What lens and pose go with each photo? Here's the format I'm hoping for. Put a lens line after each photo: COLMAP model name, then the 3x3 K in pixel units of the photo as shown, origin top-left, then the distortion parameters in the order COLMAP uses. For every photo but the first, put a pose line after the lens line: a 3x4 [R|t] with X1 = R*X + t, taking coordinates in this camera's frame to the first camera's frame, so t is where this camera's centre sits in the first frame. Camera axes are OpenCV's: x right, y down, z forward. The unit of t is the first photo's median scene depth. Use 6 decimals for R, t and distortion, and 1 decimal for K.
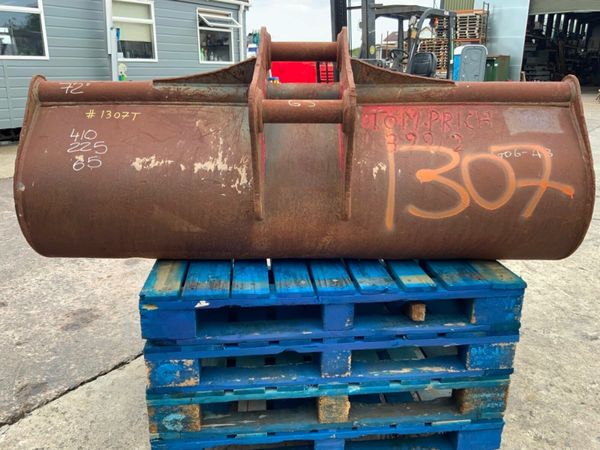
lens RADIAL K [[502.3, 0, 297.8], [0, 502.3, 225.4], [0, 0, 1]] dist [0.065328, -0.132574]
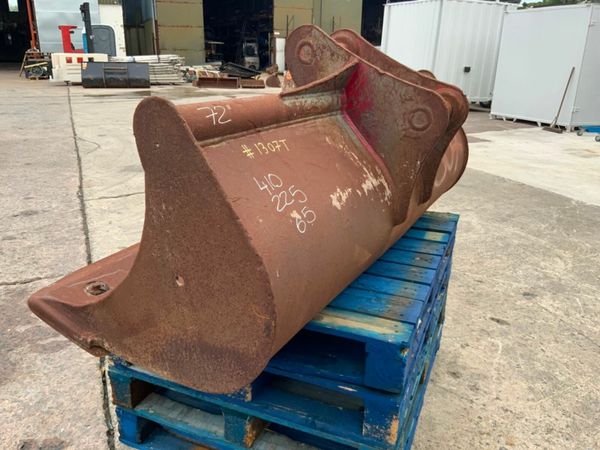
lens RADIAL K [[502.3, 0, 303.1], [0, 502.3, 225.4], [0, 0, 1]] dist [0.065328, -0.132574]
pose [[0.466370, -0.286272, 0.836987, -0.963002], [0.248369, 0.950502, 0.186705, -0.235120], [-0.849007, 0.120808, 0.514386, 0.616876]]
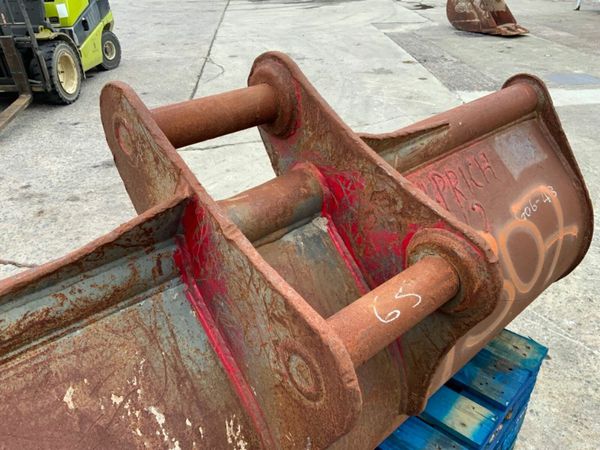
lens RADIAL K [[502.3, 0, 304.2], [0, 502.3, 222.5], [0, 0, 1]] dist [0.065328, -0.132574]
pose [[0.740323, -0.351708, 0.572907, -0.236982], [0.221439, 0.932244, 0.286157, -0.389451], [-0.634733, -0.084984, 0.768044, 0.618348]]
